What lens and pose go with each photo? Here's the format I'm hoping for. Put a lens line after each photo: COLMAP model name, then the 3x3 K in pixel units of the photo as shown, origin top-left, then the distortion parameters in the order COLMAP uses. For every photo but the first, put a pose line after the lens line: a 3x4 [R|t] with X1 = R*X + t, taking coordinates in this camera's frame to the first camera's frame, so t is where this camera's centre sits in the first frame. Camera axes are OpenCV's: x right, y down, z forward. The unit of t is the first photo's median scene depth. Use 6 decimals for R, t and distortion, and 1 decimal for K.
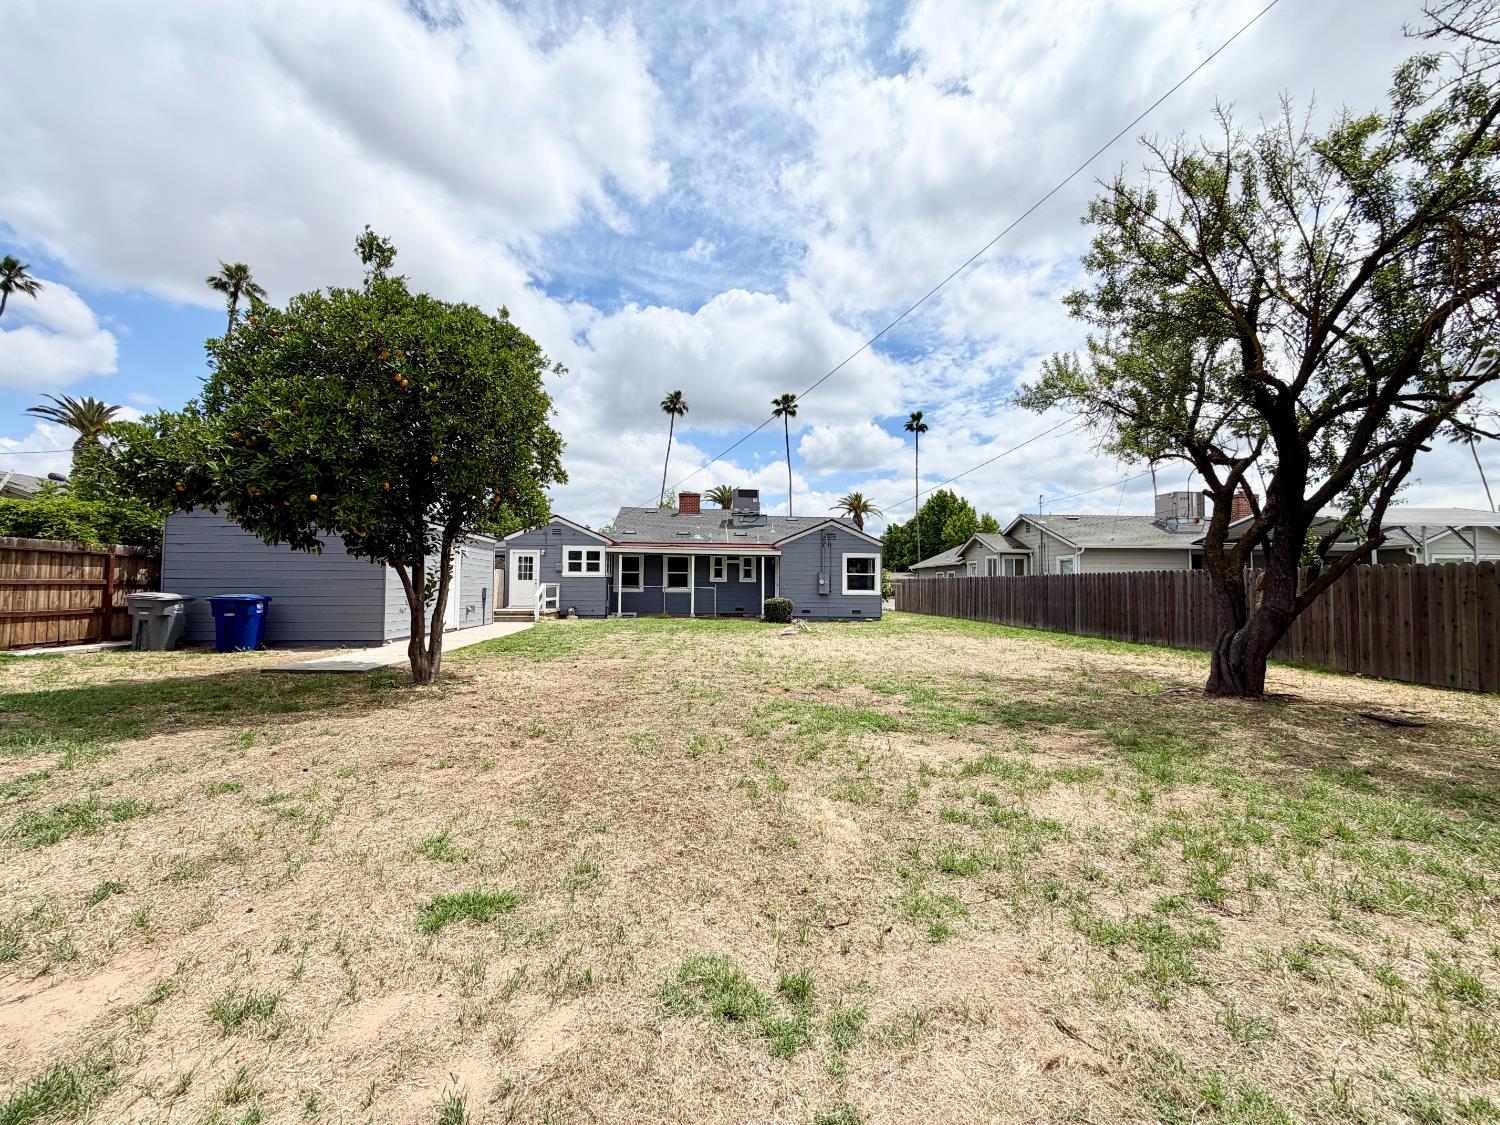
lens RADIAL K [[594.8, 0, 749.6], [0, 594.8, 538.0], [0, 0, 1]] dist [-0.008081, 0.005143]
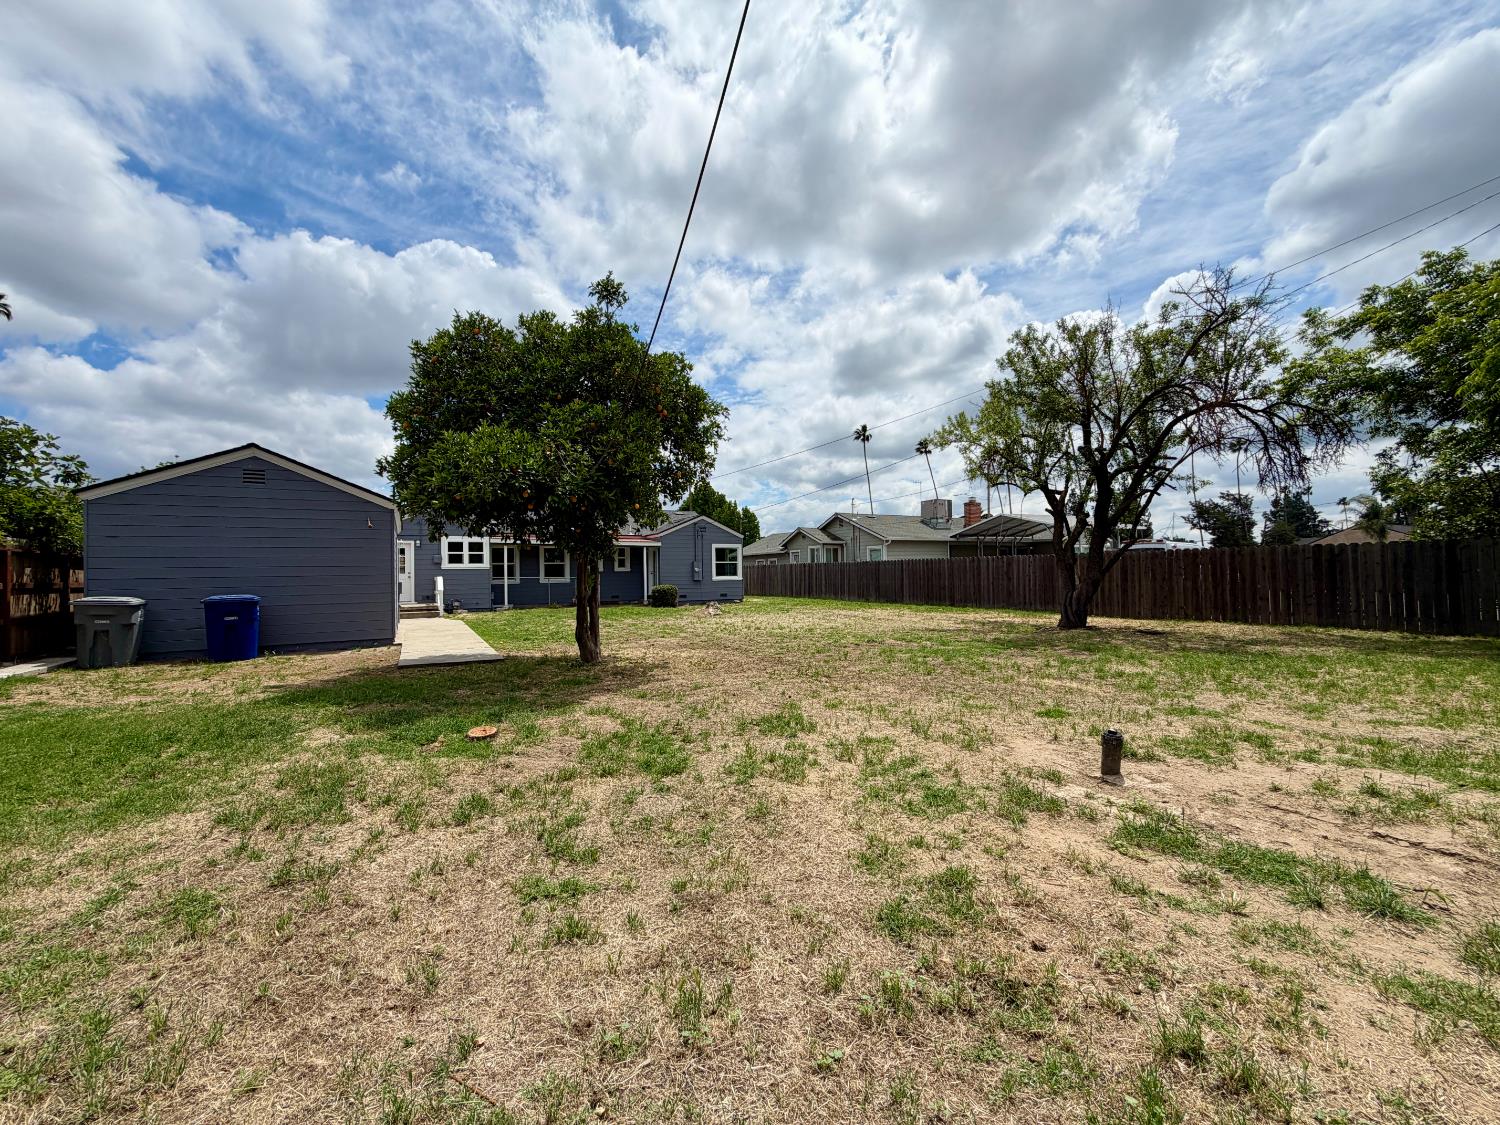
lens RADIAL K [[595.8, 0, 747.6], [0, 595.8, 563.3], [0, 0, 1]] dist [-0.000931, -0.000128]
pose [[0.907114, -0.014521, 0.420636, -0.268662], [-0.012570, 0.998024, 0.061562, -0.009339], [-0.420698, -0.061131, 0.905139, -0.068981]]
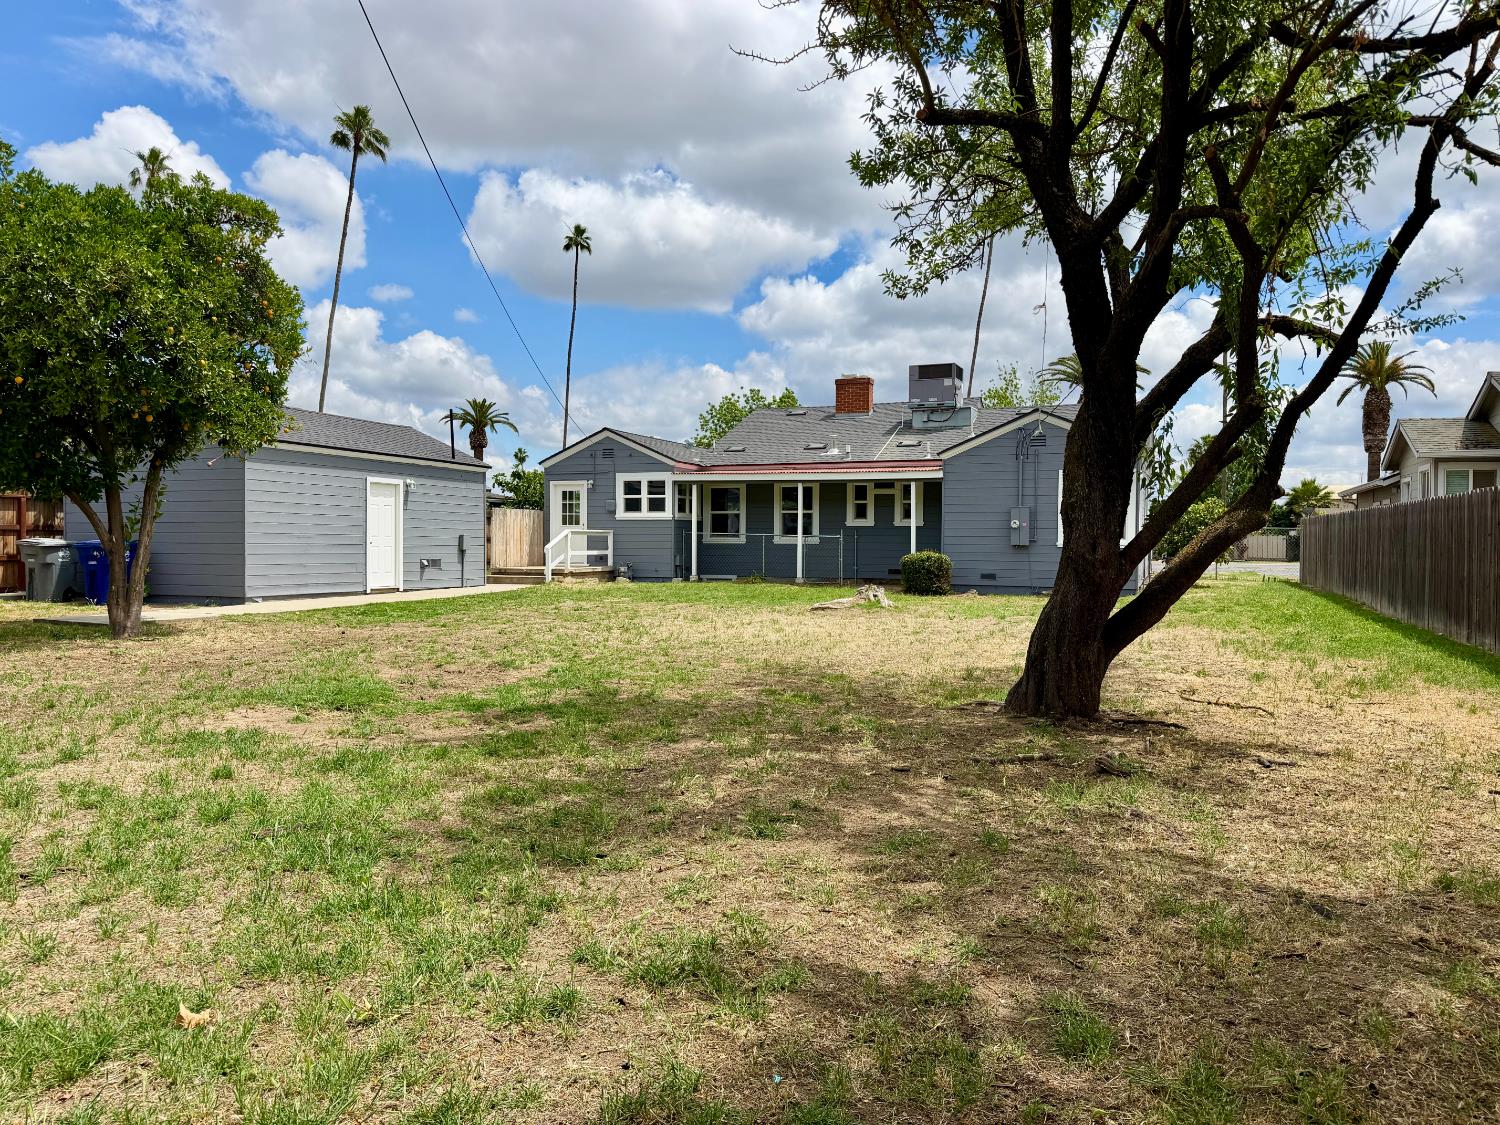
lens RADIAL K [[1017.1, 0, 750.0], [0, 1017.1, 562.5], [0, 0, 1]] dist [0.003930, 0.067873]
pose [[0.895318, 0.007239, -0.445369, 0.327961], [0.037921, 0.994999, 0.092405, 0.012388], [0.443811, -0.099621, 0.890566, 0.038188]]
